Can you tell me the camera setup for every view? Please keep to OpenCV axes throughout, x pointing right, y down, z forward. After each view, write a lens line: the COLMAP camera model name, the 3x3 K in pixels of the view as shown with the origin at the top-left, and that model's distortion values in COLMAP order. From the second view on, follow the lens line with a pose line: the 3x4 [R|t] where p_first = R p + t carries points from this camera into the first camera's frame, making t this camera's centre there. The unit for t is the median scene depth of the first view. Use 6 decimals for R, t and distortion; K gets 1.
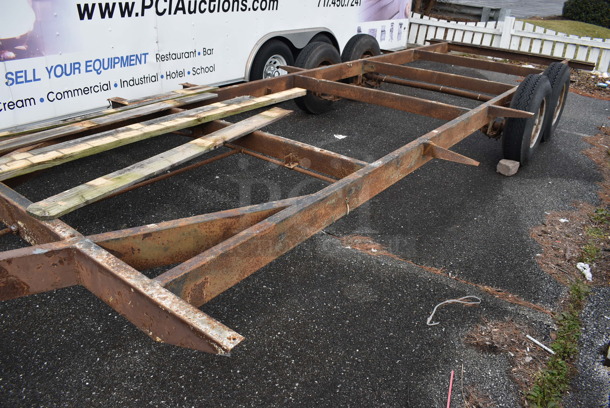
lens RADIAL K [[475.3, 0, 307.1], [0, 475.3, 202.6], [0, 0, 1]] dist [-0.100623, 0.019424]
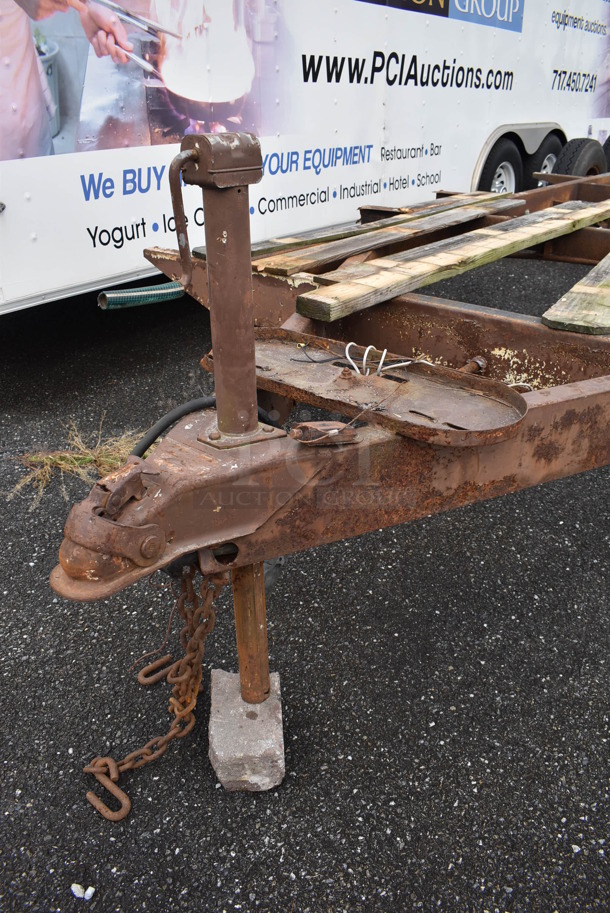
lens RADIAL K [[711.3, 0, 304.8], [0, 711.3, 457.1], [0, 0, 1]] dist [-0.100623, 0.019424]
pose [[0.997822, -0.023423, -0.061661, -0.495325], [0.025226, 0.999272, 0.028628, 0.087277], [0.060945, -0.030122, 0.997687, 0.061968]]
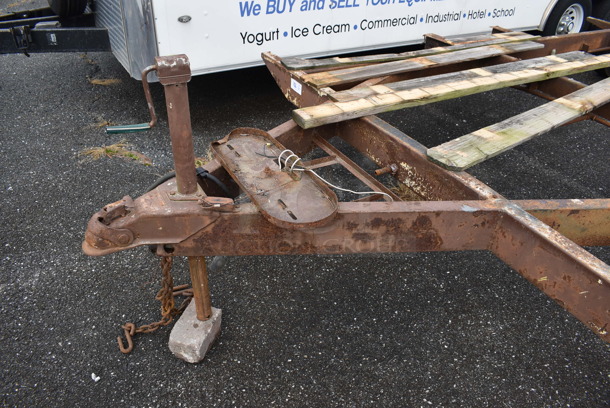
lens RADIAL K [[475.3, 0, 306.0], [0, 475.3, 202.8], [0, 0, 1]] dist [-0.100623, 0.019424]
pose [[0.917002, 0.212621, -0.337490, -0.283218], [-0.169189, 0.973537, 0.153628, 0.003270], [0.361223, -0.083778, 0.928708, 0.013363]]
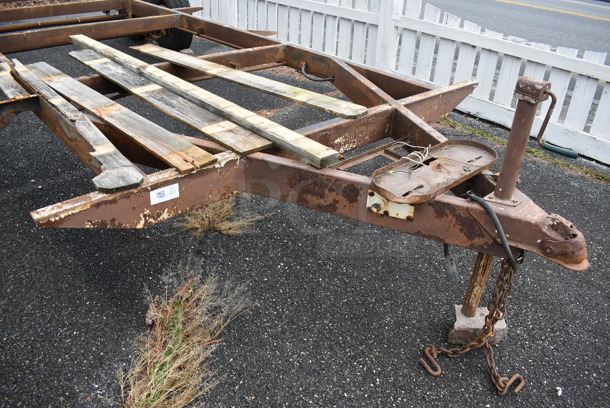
lens RADIAL K [[475.3, 0, 304.6], [0, 475.3, 203.1], [0, 0, 1]] dist [-0.100623, 0.019424]
pose [[0.193656, -0.534538, 0.822658, -1.019028], [0.399306, 0.808880, 0.431588, -0.221464], [-0.896131, 0.244913, 0.370089, 0.409603]]
